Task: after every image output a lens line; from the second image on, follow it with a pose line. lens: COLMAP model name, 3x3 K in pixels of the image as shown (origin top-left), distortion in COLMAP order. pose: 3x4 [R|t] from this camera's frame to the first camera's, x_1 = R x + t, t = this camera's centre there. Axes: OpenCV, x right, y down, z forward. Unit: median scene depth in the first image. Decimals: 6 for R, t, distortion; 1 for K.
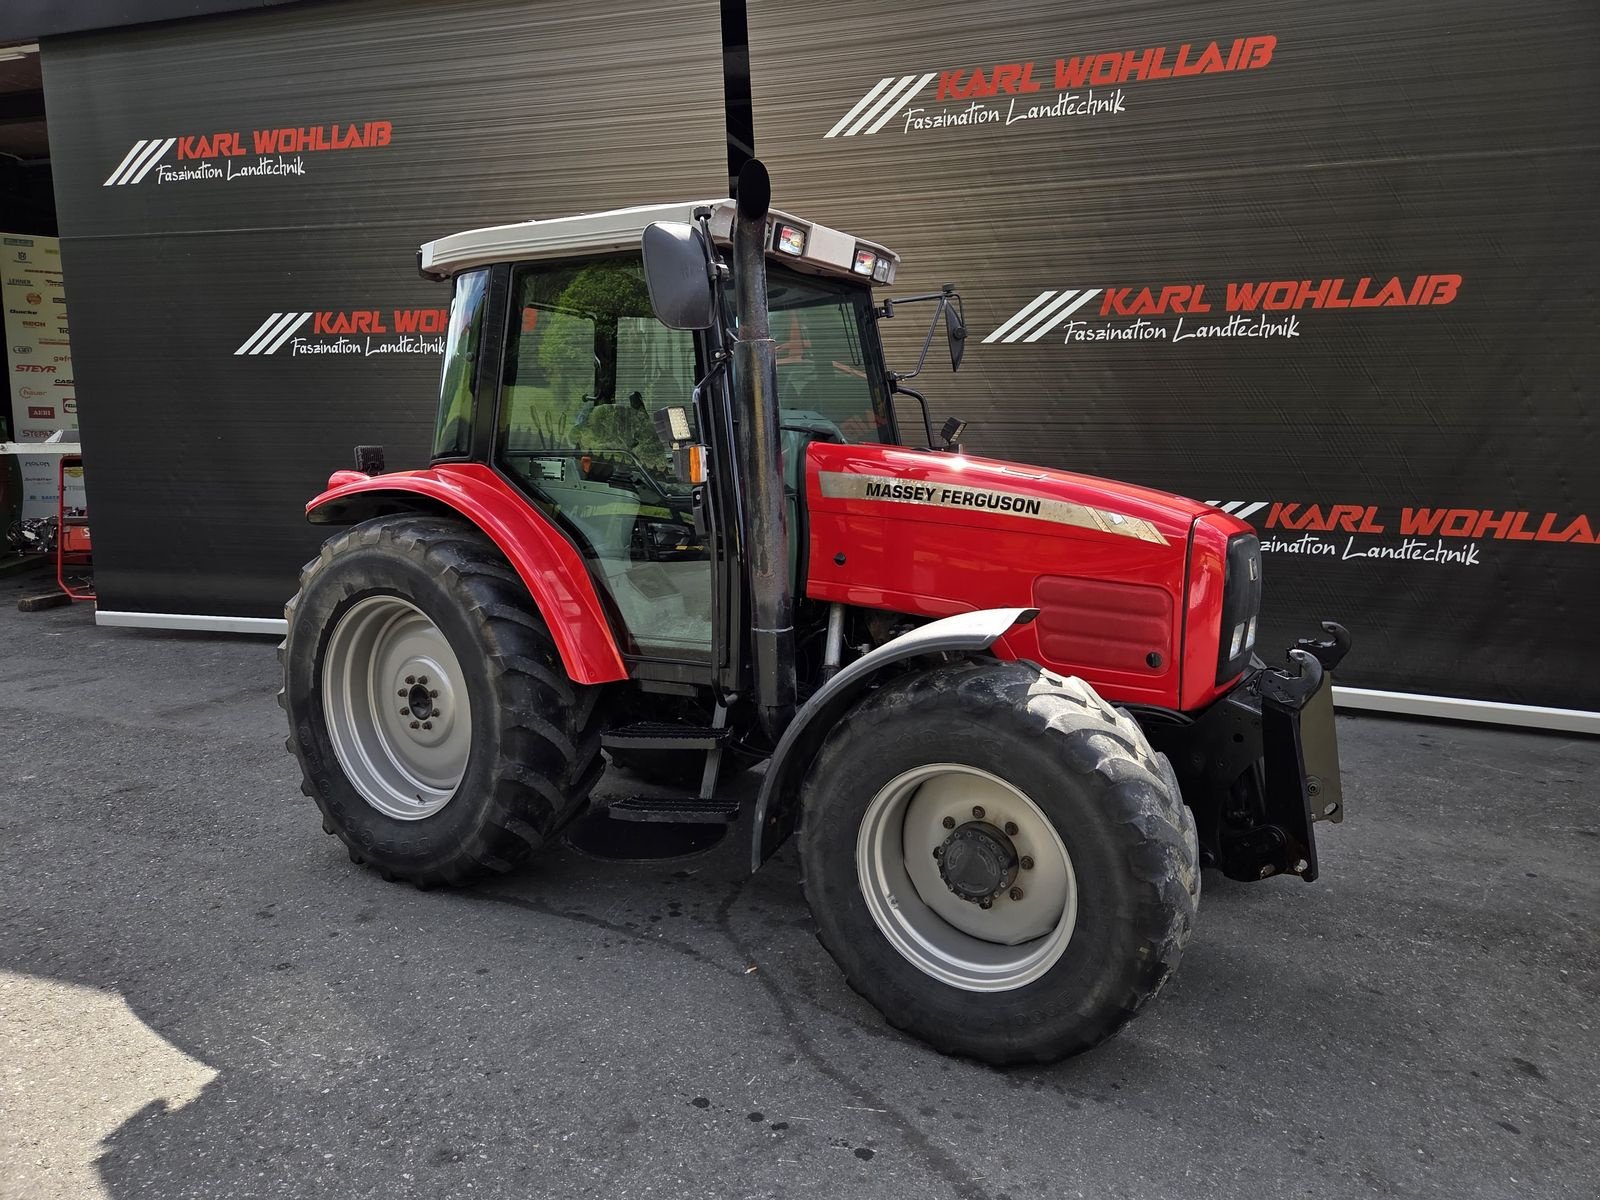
lens RADIAL K [[1090.1, 0, 796.8], [0, 1090.1, 588.0], [0, 0, 1]] dist [0.069690, -0.061154]
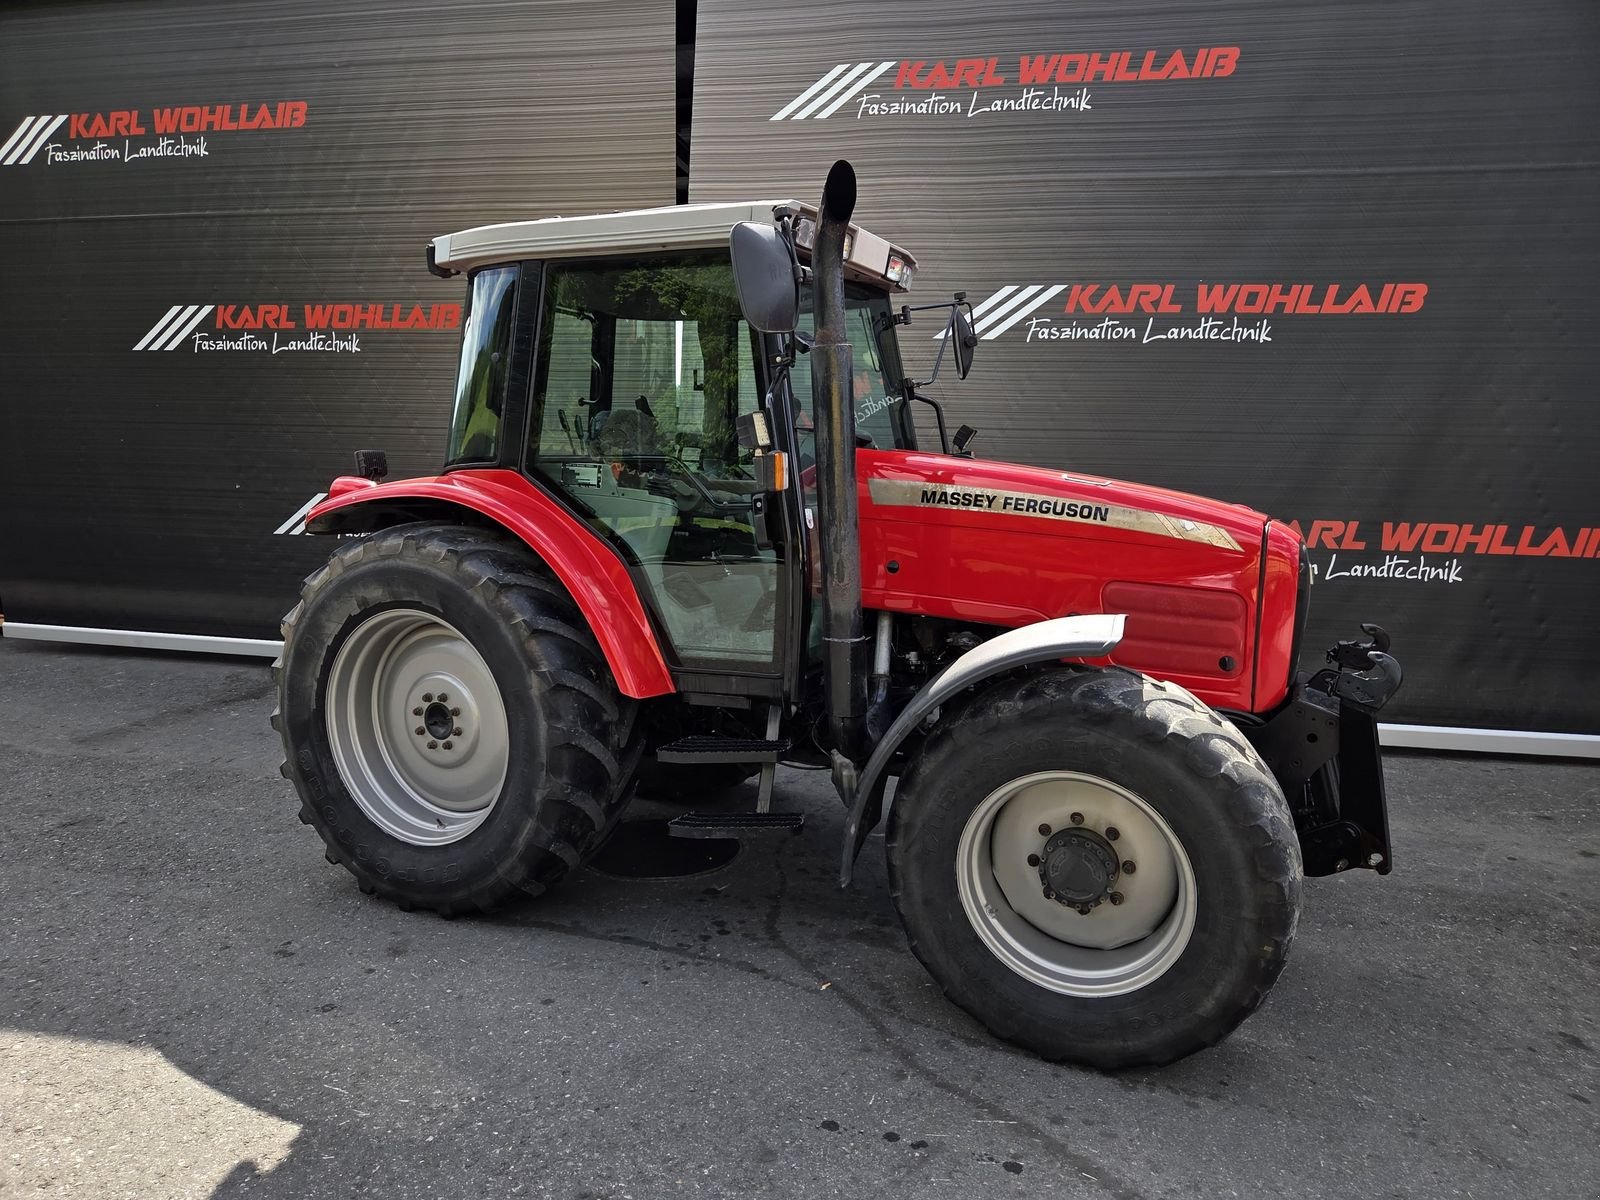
lens RADIAL K [[1094.6, 0, 788.2], [0, 1094.6, 593.3], [0, 0, 1]] dist [0.072955, -0.065073]
pose [[0.993119, -0.010599, 0.116626, -0.191579], [0.010614, 0.999944, 0.000489, -0.004320], [-0.116624, 0.000752, 0.993176, 0.024428]]
